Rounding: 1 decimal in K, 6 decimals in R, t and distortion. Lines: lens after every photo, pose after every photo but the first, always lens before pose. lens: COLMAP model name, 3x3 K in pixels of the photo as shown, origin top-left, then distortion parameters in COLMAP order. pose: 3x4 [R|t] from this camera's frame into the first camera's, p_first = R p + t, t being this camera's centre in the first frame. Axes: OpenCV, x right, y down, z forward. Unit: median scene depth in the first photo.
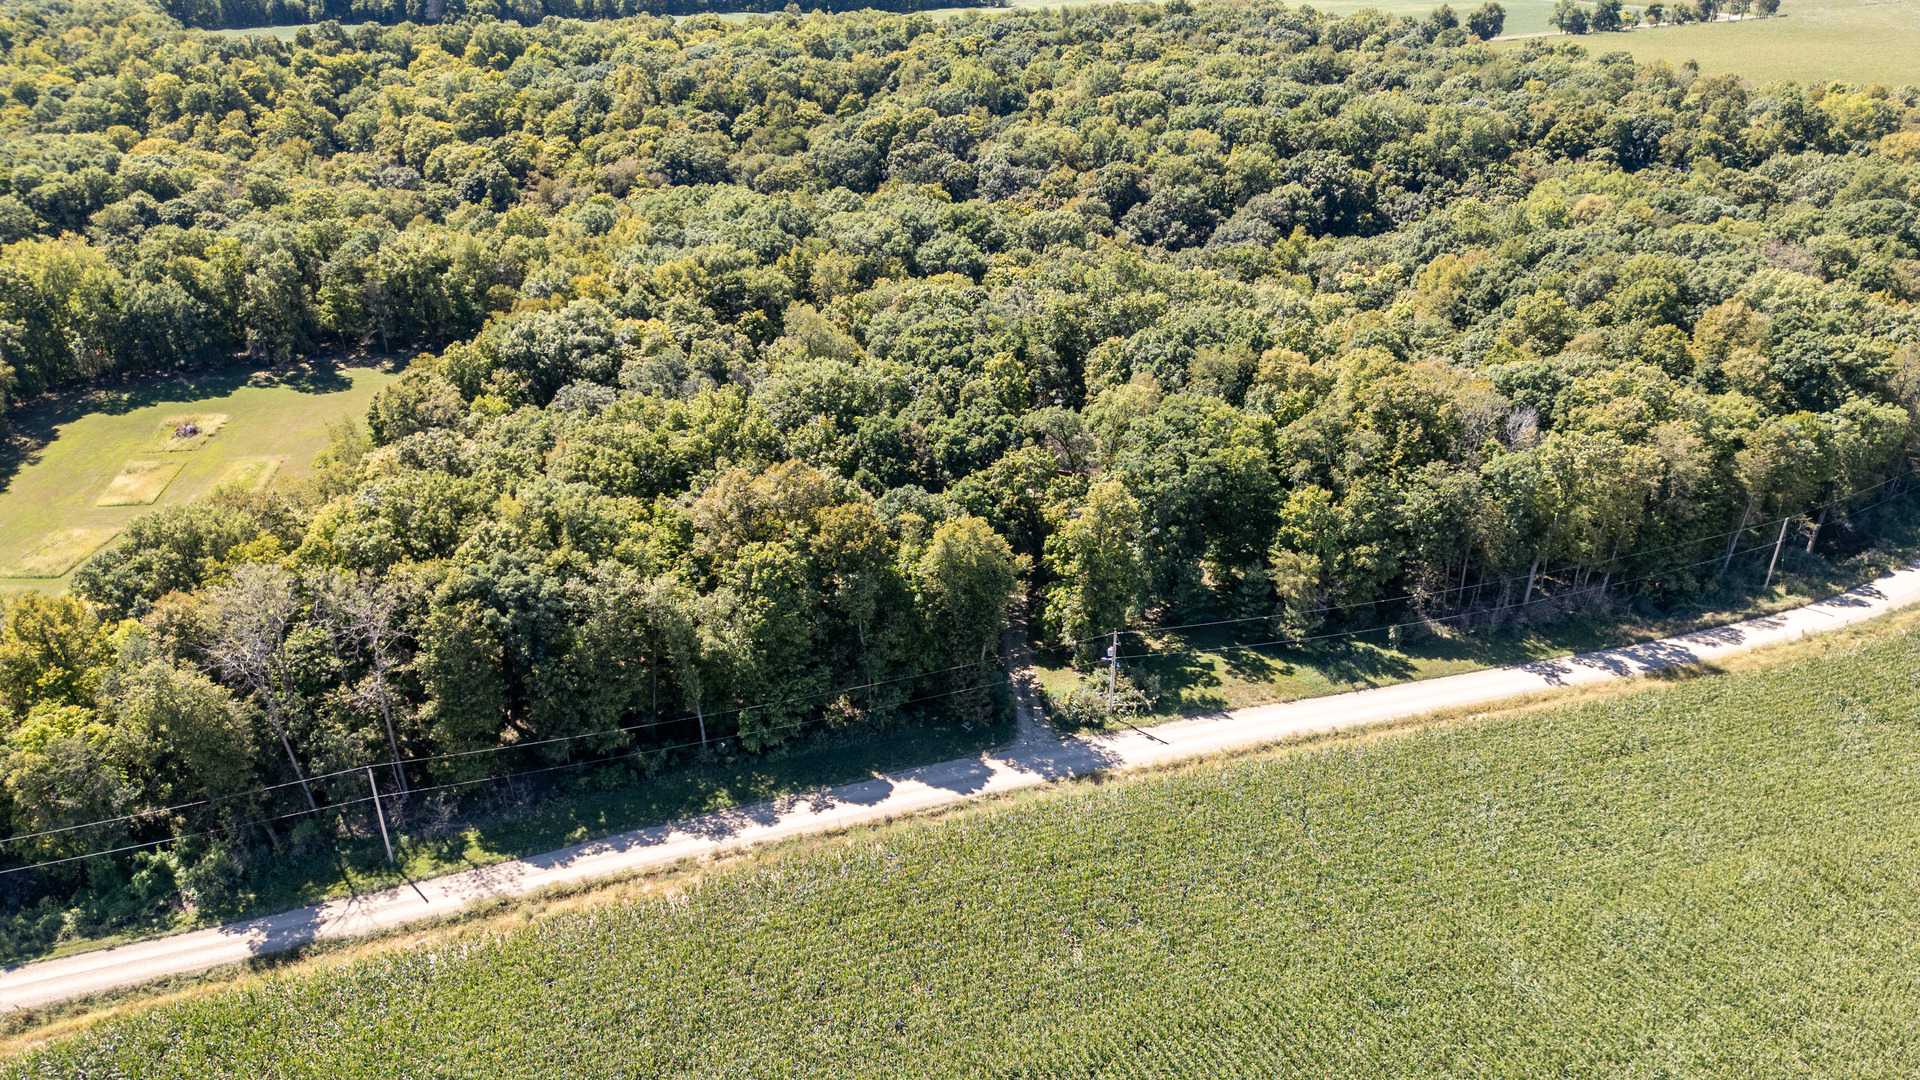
lens RADIAL K [[1349.0, 0, 968.5], [0, 1349.0, 546.7], [0, 0, 1]] dist [0.064746, -0.060884]
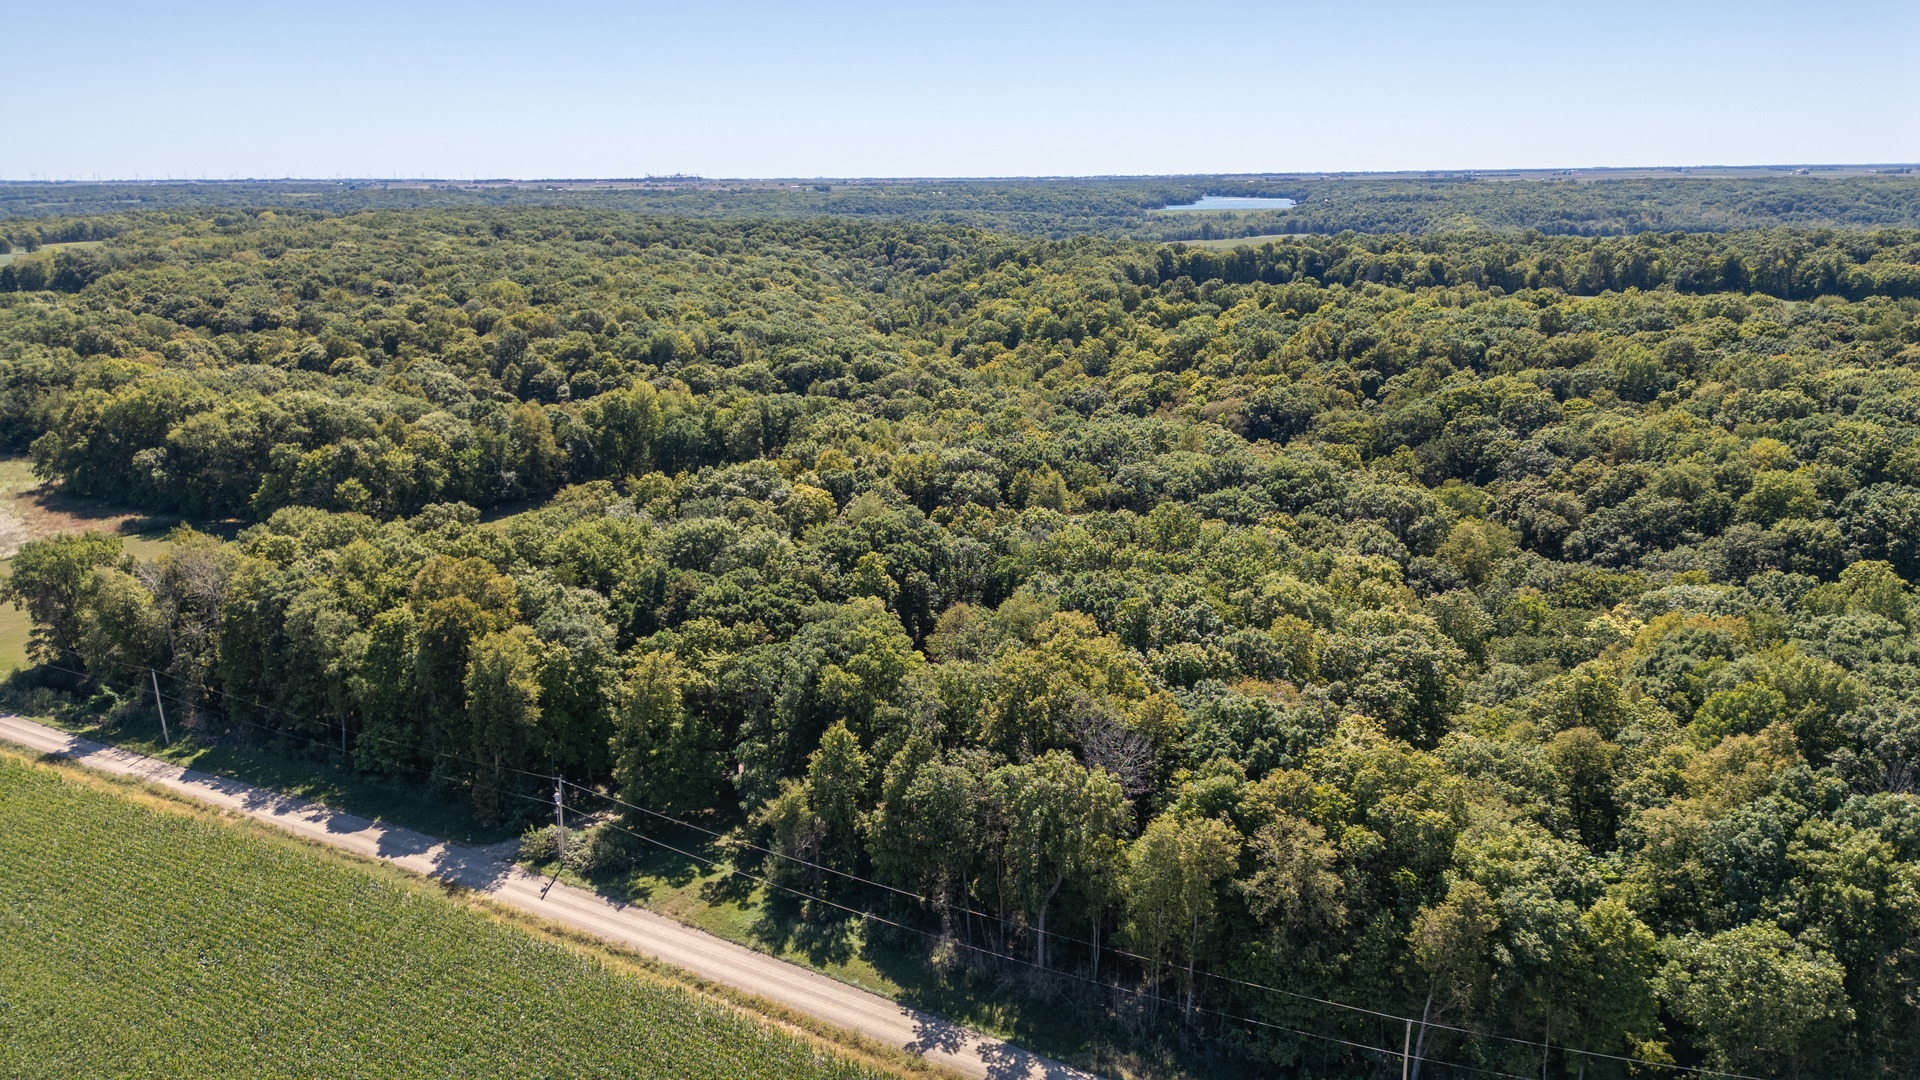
lens RADIAL K [[1349.0, 0, 954.7], [0, 1349.0, 542.2], [0, 0, 1]] dist [0.064746, -0.060884]
pose [[0.672621, 0.191244, -0.714847, 0.454210], [-0.324958, 0.944234, -0.053150, -0.066795], [0.664818, 0.268046, 0.697258, 0.188210]]
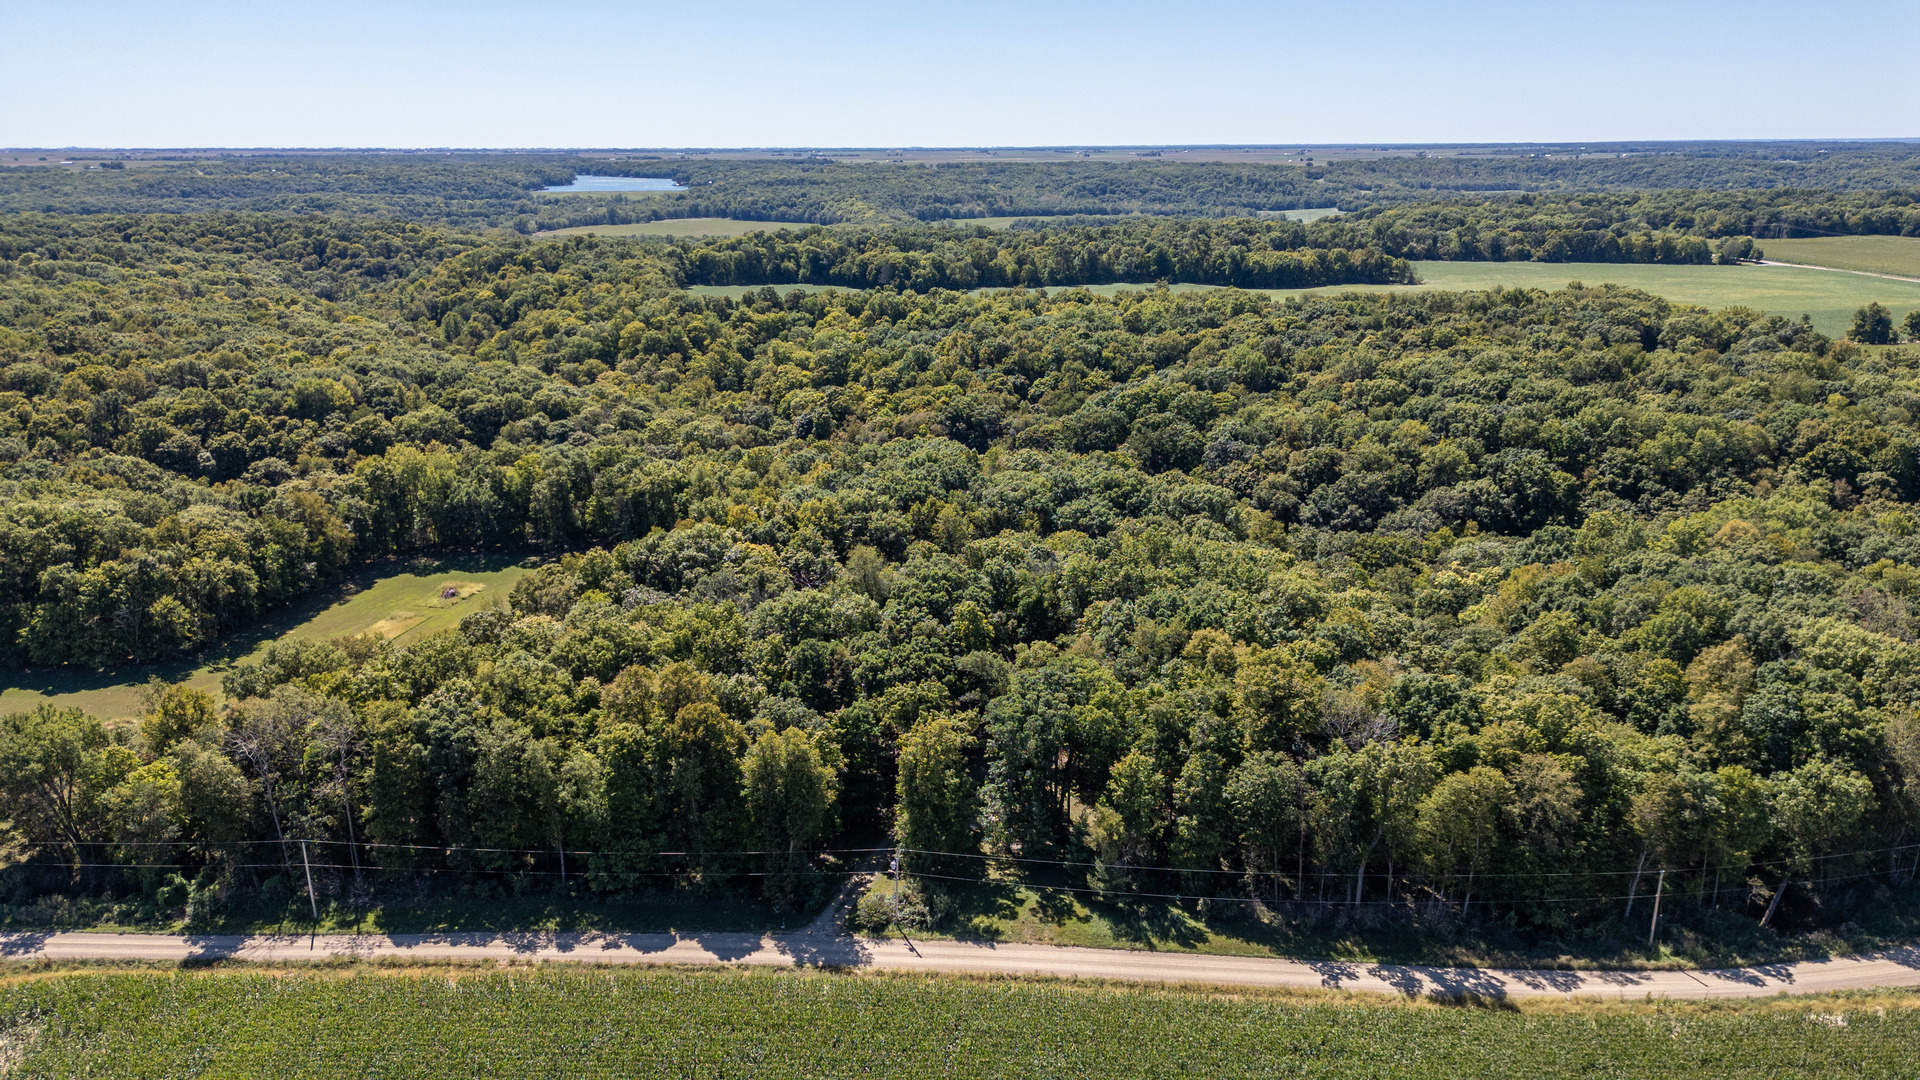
lens RADIAL K [[1349.0, 0, 964.3], [0, 1349.0, 543.9], [0, 0, 1]] dist [0.064746, -0.060884]
pose [[0.932147, 0.101045, -0.347696, 0.237613], [-0.160257, 0.976228, -0.145934, -0.013449], [0.324685, 0.191752, 0.926181, -0.043215]]
